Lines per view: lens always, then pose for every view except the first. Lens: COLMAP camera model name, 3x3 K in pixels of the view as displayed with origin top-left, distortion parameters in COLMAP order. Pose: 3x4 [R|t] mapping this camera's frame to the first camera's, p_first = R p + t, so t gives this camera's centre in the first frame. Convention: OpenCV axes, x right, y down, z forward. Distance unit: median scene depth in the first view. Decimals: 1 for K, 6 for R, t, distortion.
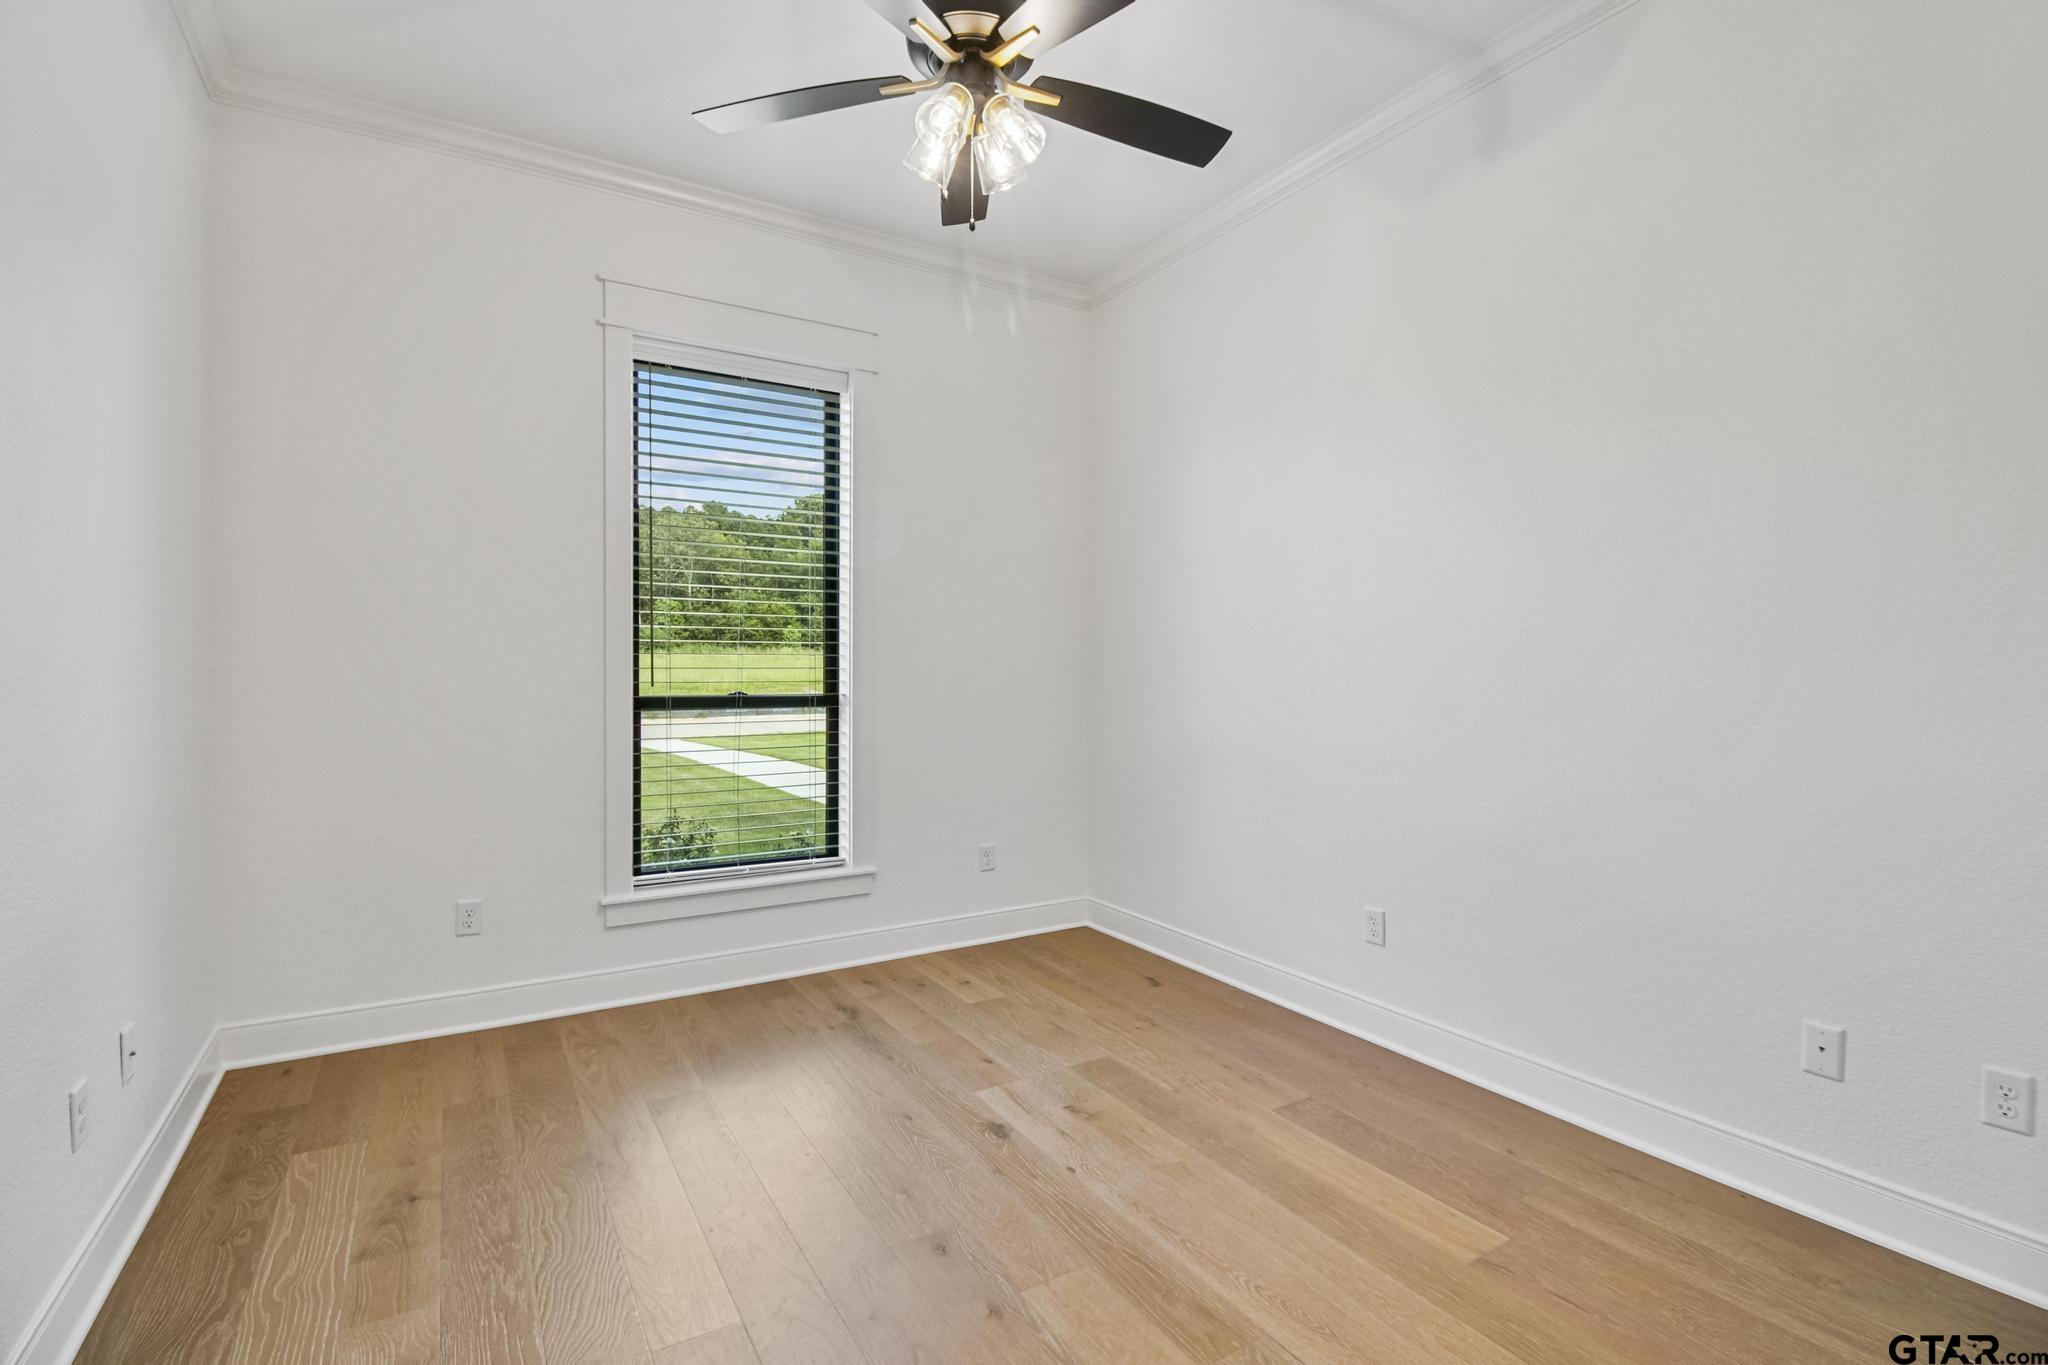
lens RADIAL K [[926.4, 0, 1040.5], [0, 926.4, 665.1], [0, 0, 1]] dist [0.019373, -0.025348]
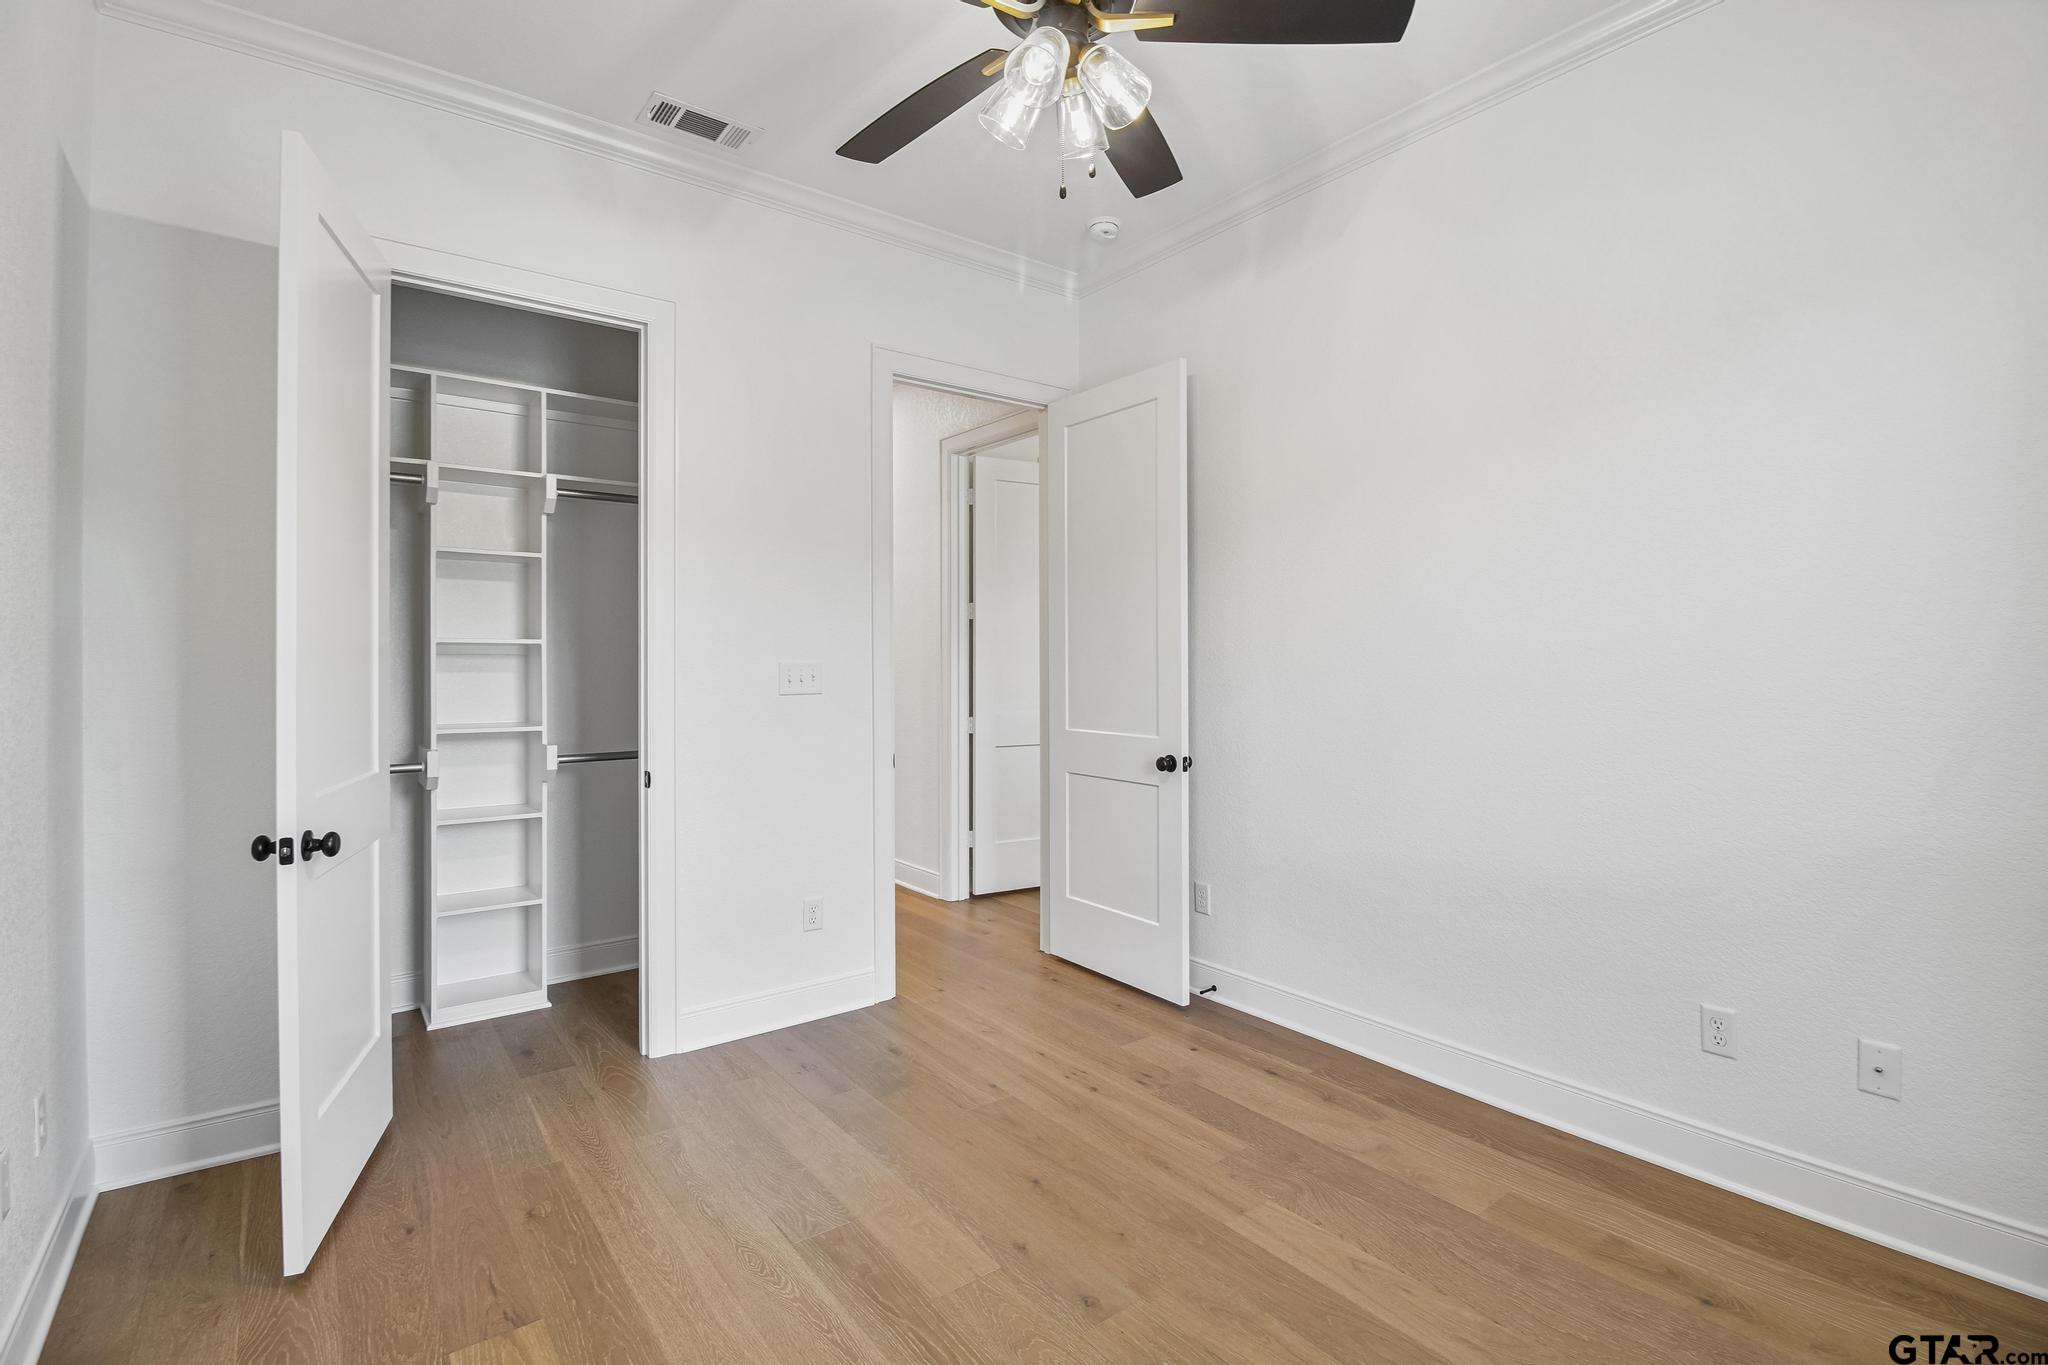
lens RADIAL K [[926.4, 0, 1040.5], [0, 926.4, 665.1], [0, 0, 1]] dist [0.019373, -0.025348]
pose [[-0.994894, 0.001799, -0.100912, 0.040263], [0.001982, 0.999997, -0.001710, -0.028638], [0.100909, -0.001902, -0.994894, 2.036926]]
